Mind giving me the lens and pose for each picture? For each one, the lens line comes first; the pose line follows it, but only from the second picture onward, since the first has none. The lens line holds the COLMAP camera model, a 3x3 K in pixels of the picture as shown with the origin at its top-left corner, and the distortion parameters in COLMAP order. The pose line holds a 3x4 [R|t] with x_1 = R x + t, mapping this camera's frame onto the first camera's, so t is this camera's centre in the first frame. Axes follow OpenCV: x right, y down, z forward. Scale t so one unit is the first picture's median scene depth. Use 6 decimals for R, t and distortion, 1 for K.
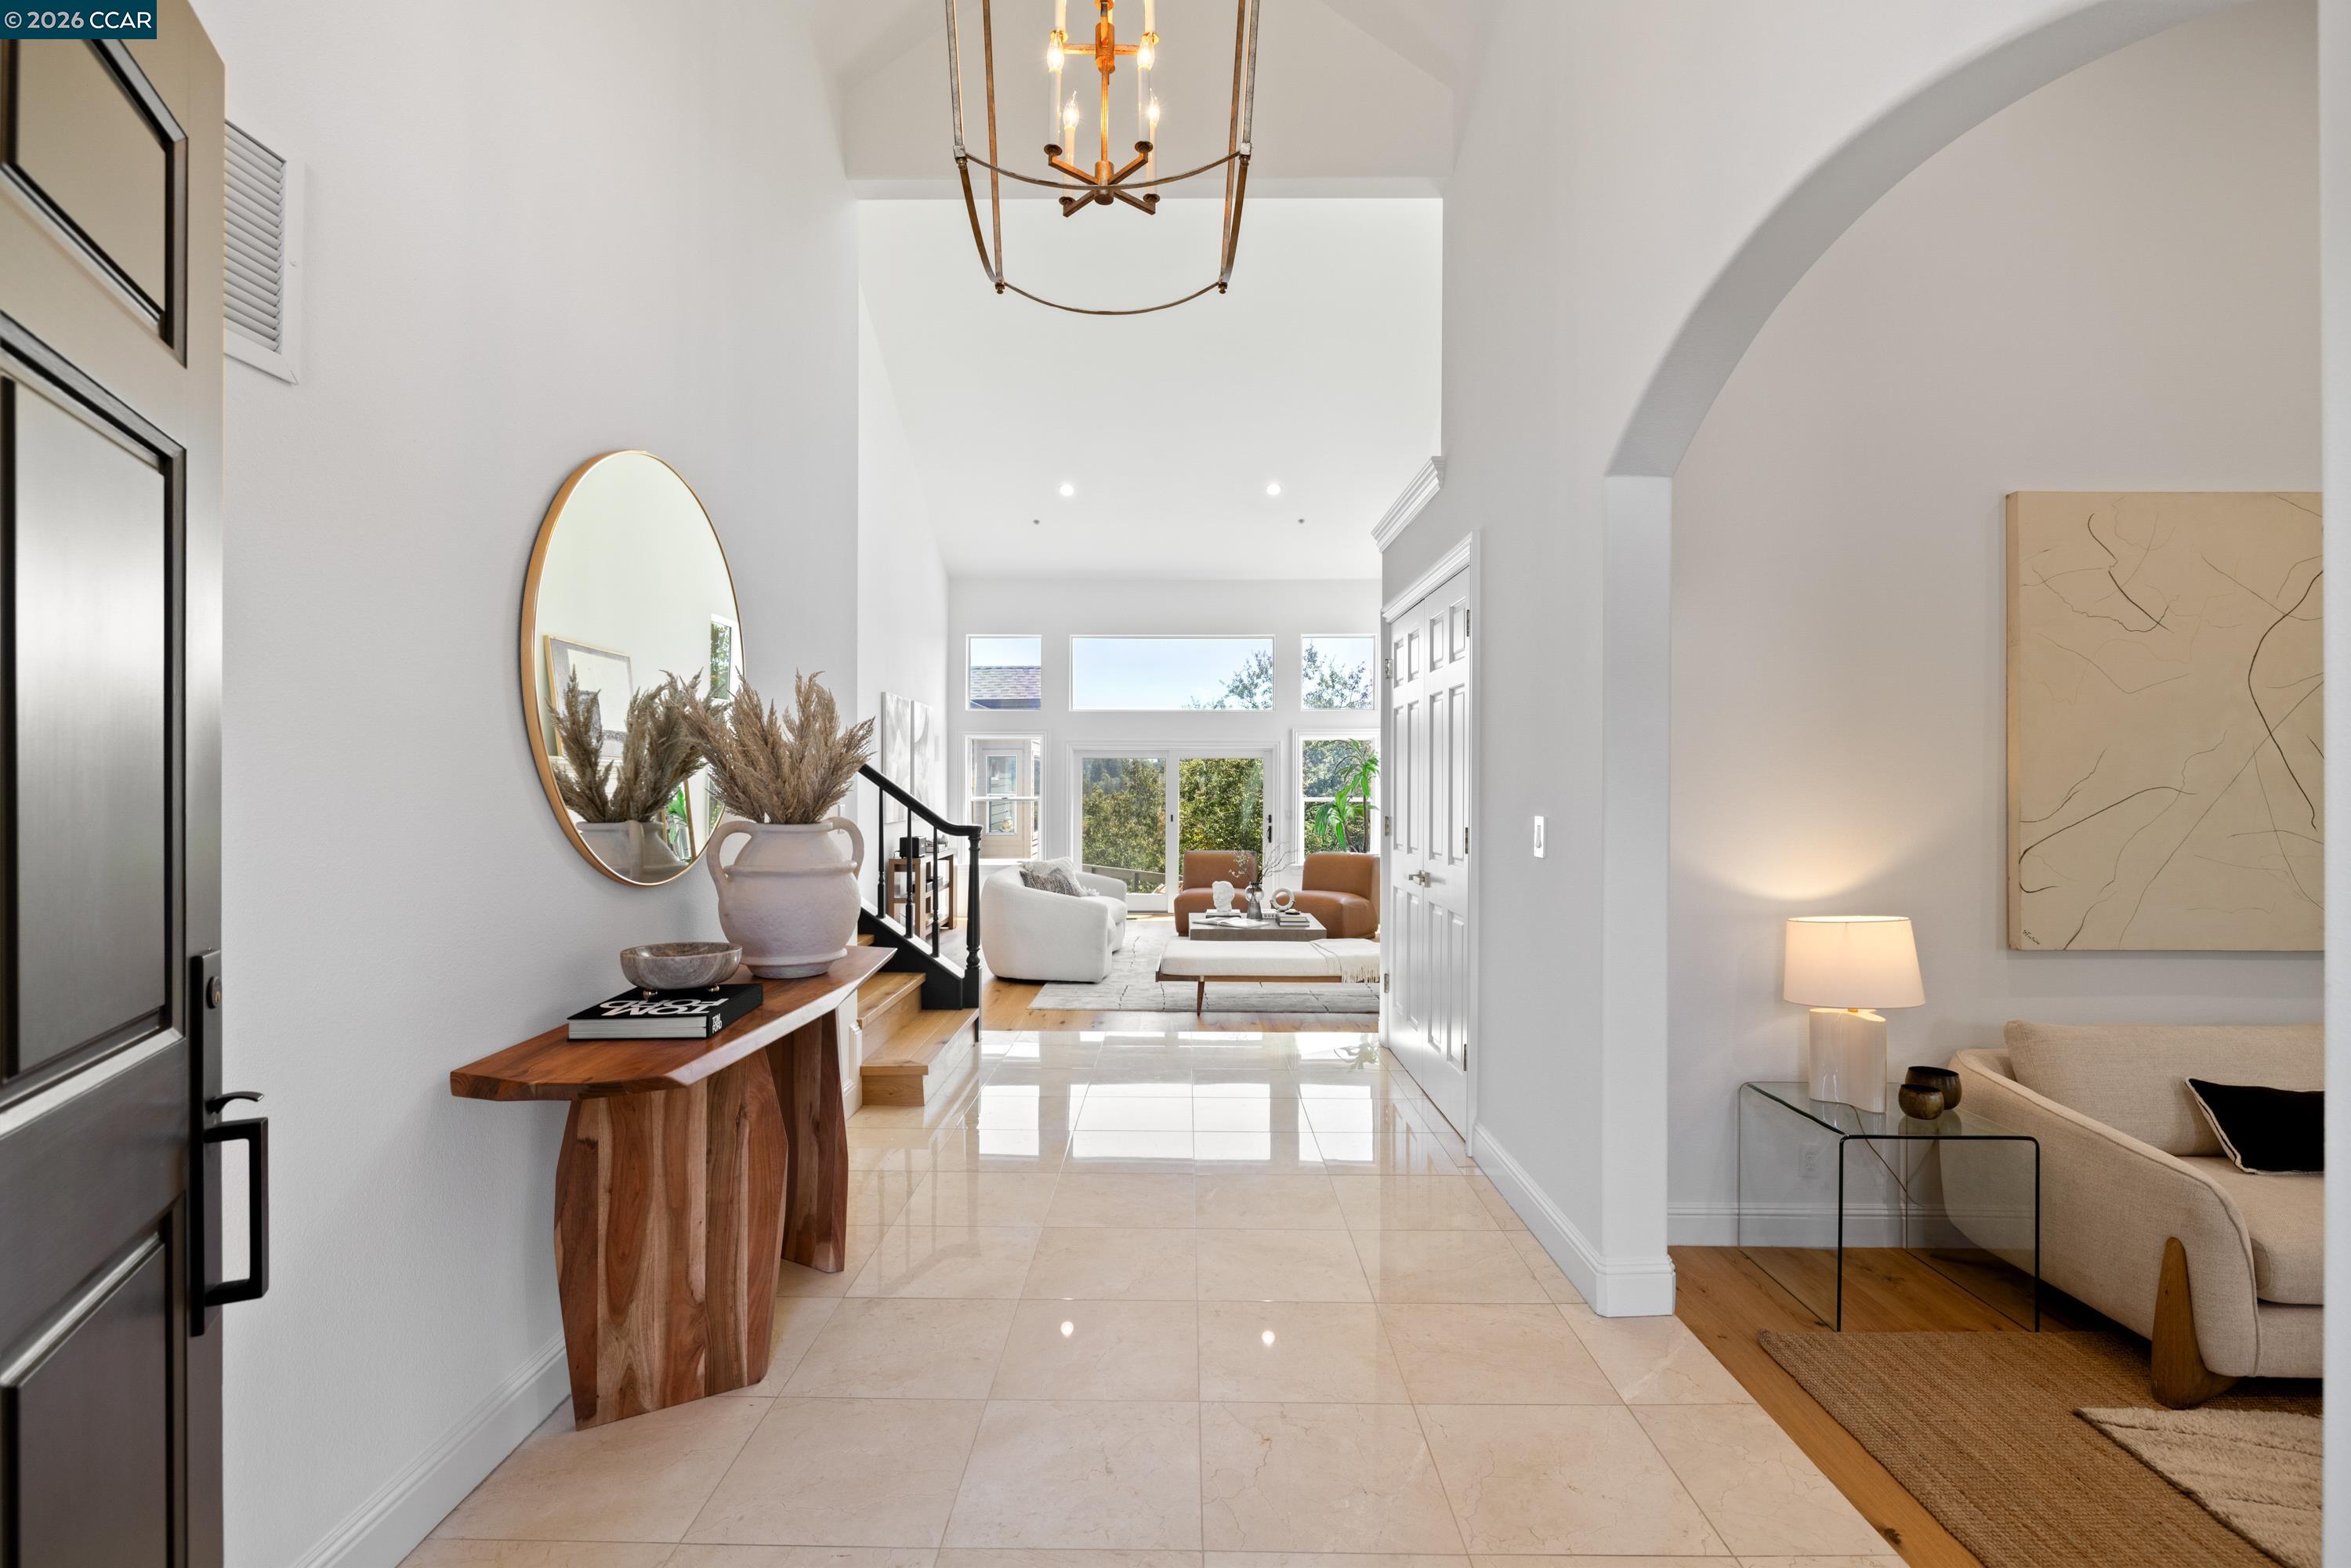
lens RADIAL K [[1107.2, 0, 1169.3], [0, 1107.2, 783.1], [0, 0, 1]] dist [-0.001390, -0.000071]
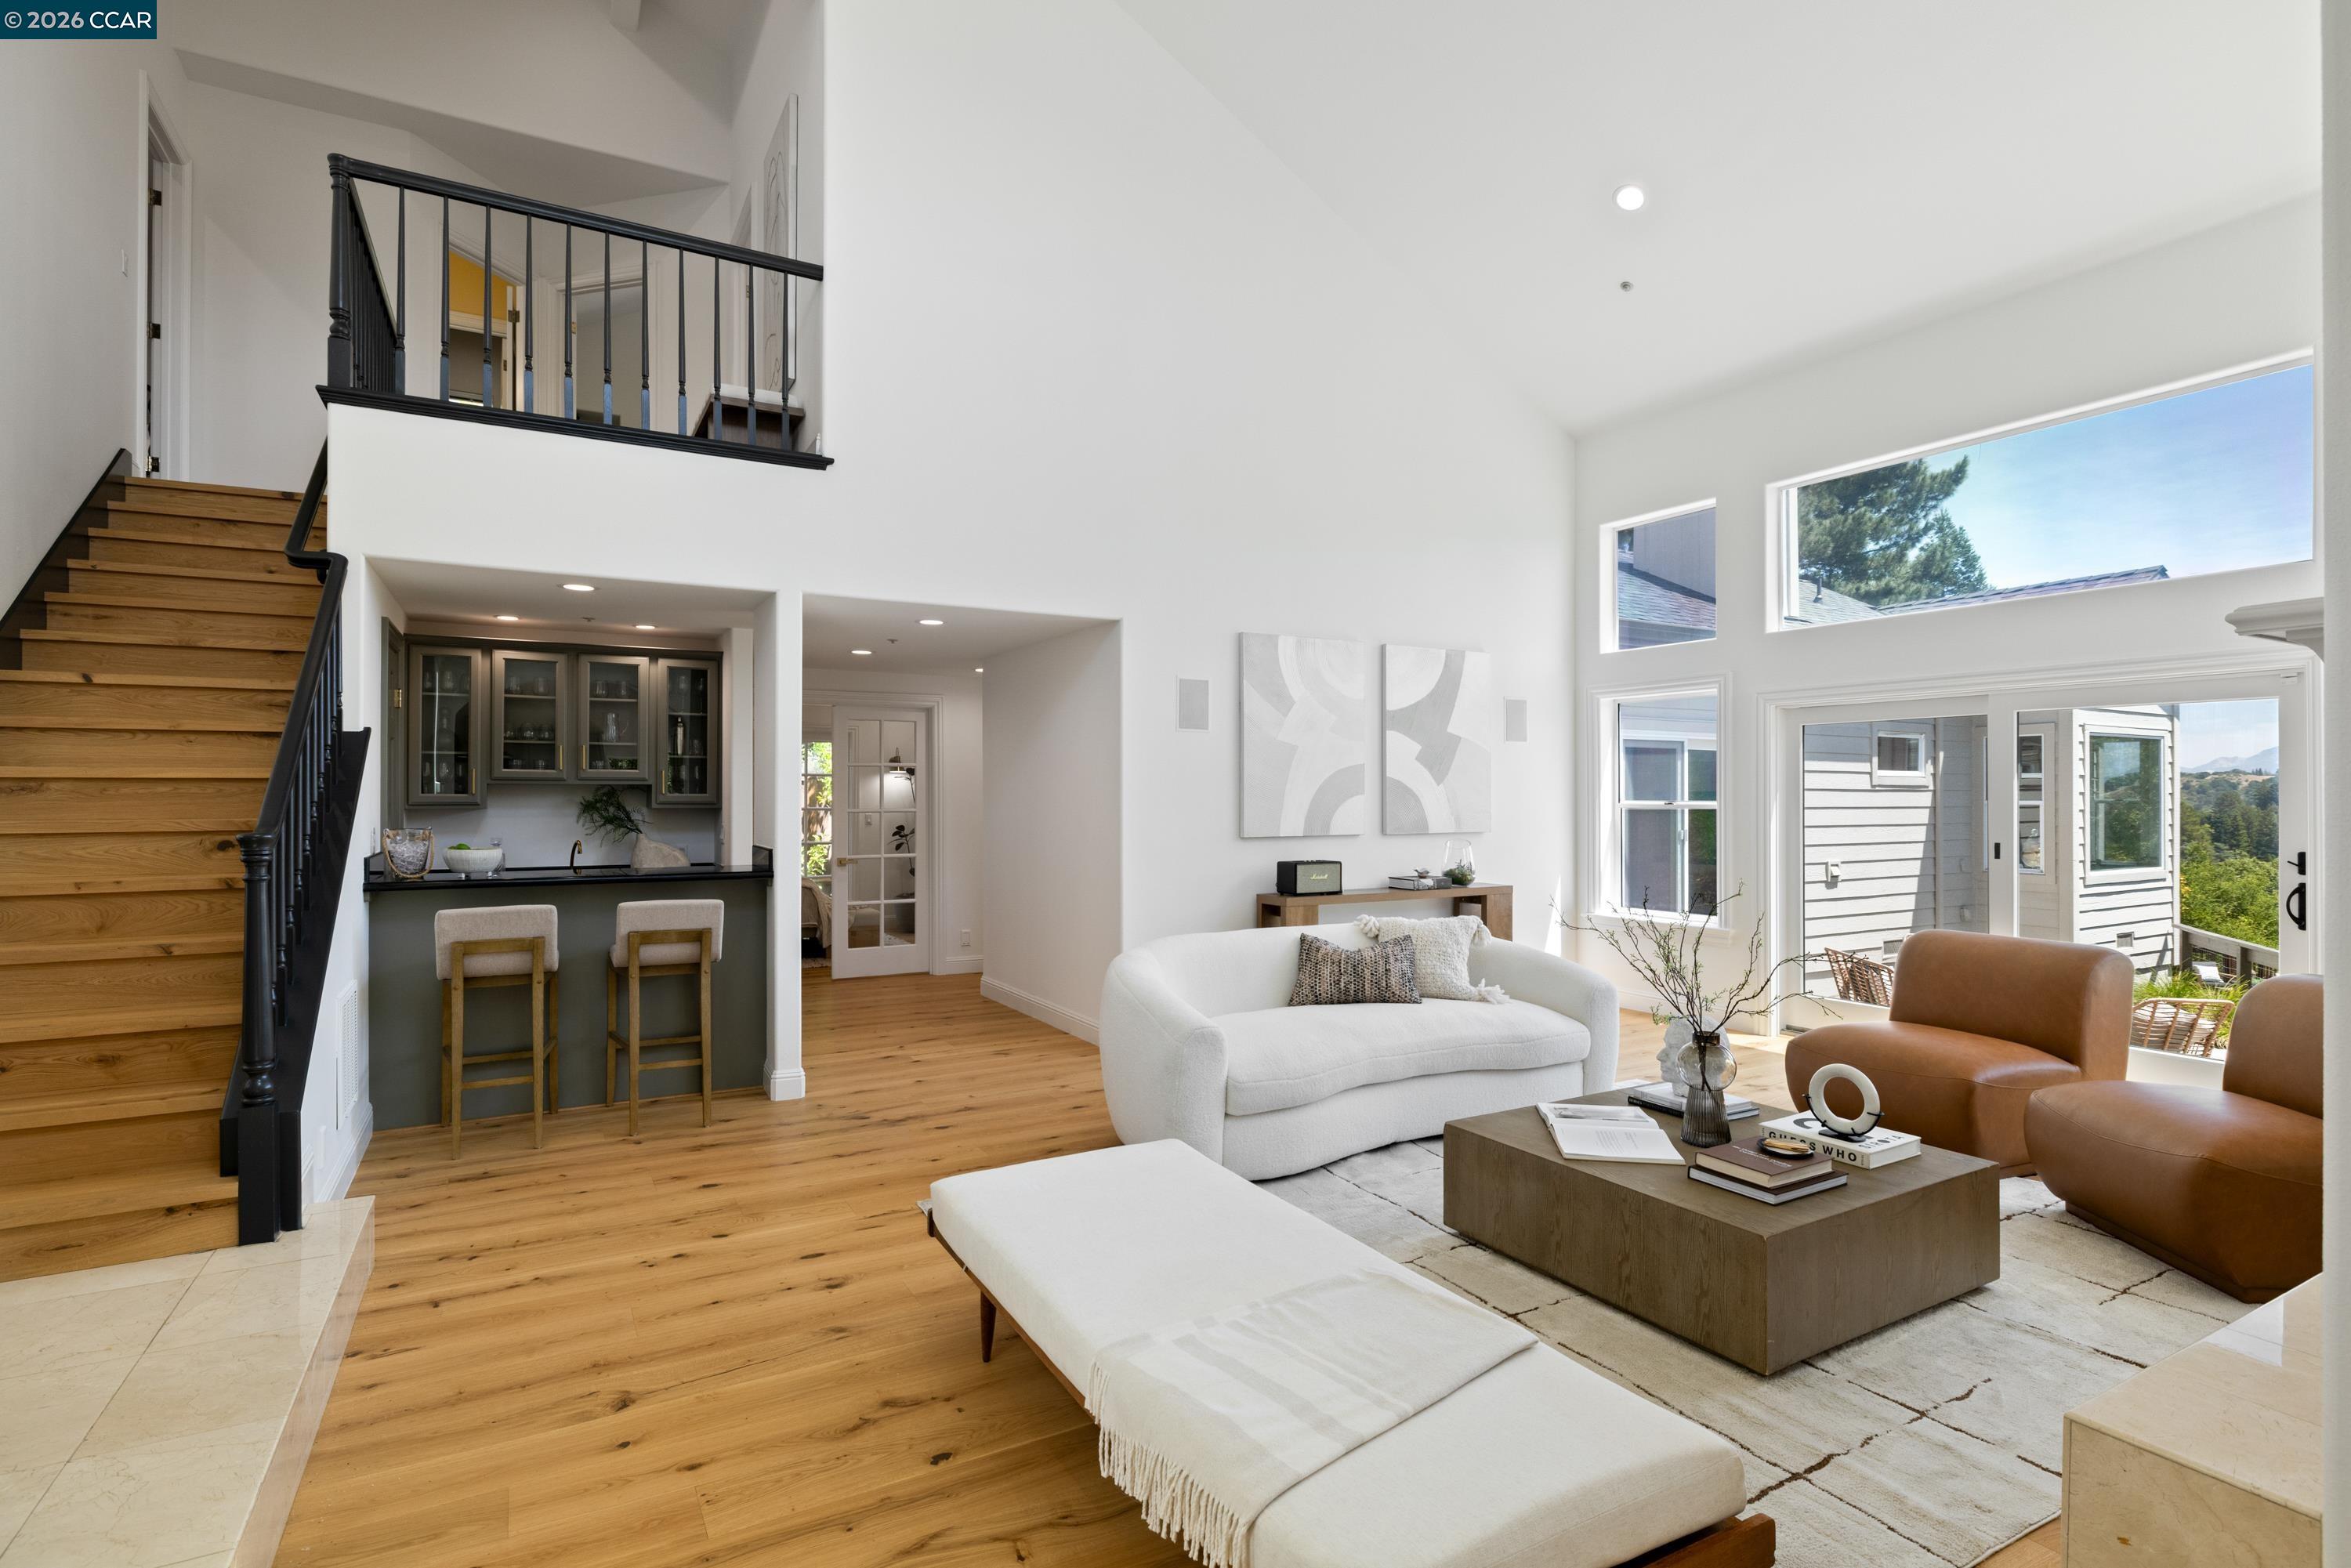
lens RADIAL K [[1143.2, 0, 1175.5], [0, 1143.2, 784.0], [0, 0, 1]] dist [0.000193, 0.000501]
pose [[0.505107, -0.009881, -0.863000, 0.228255], [0.003475, 0.999950, -0.009415, 0.008487], [0.863050, 0.001757, 0.505116, 0.497671]]
